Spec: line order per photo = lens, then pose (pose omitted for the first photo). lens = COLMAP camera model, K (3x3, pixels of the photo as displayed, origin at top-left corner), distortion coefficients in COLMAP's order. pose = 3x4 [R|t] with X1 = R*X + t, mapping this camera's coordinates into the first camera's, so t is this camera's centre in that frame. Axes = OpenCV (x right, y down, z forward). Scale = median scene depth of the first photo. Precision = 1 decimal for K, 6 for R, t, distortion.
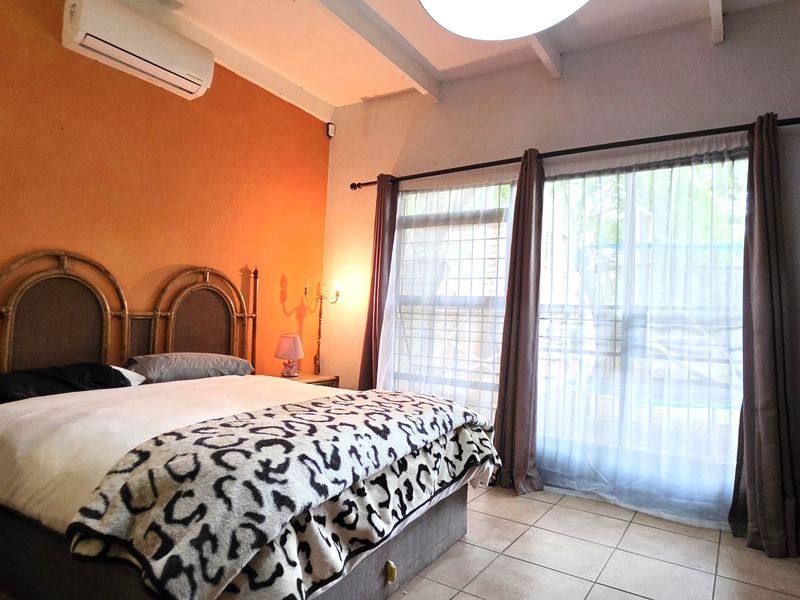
lens RADIAL K [[521.3, 0, 394.5], [0, 521.3, 298.8], [0, 0, 1]] dist [-0.002616, 0.004432]
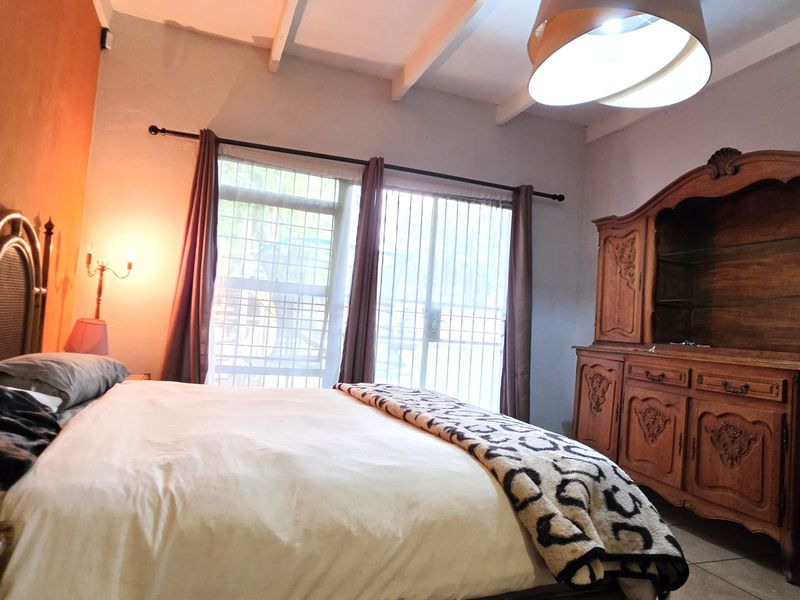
lens RADIAL K [[521.3, 0, 396.3], [0, 521.3, 299.8], [0, 0, 1]] dist [-0.002616, 0.004432]
pose [[0.597103, 0.039084, 0.801212, -0.649060], [-0.076426, 0.997041, 0.008320, 0.004009], [-0.798515, -0.066201, 0.598323, 0.312250]]
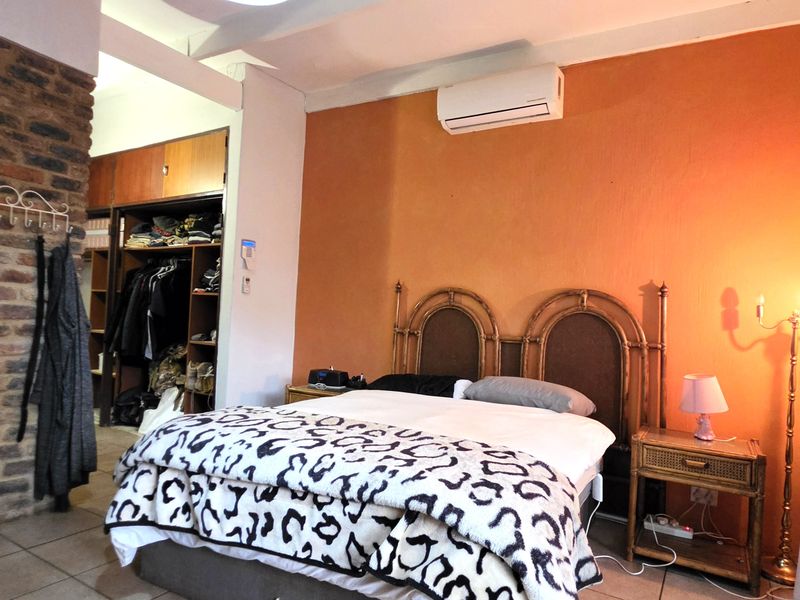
lens RADIAL K [[521.3, 0, 398.0], [0, 521.3, 299.0], [0, 0, 1]] dist [-0.002616, 0.004432]
pose [[0.034614, -0.064796, -0.997298, 0.585199], [-0.008996, 0.997835, -0.065143, 0.020635], [0.999360, 0.011227, 0.033956, 0.726589]]
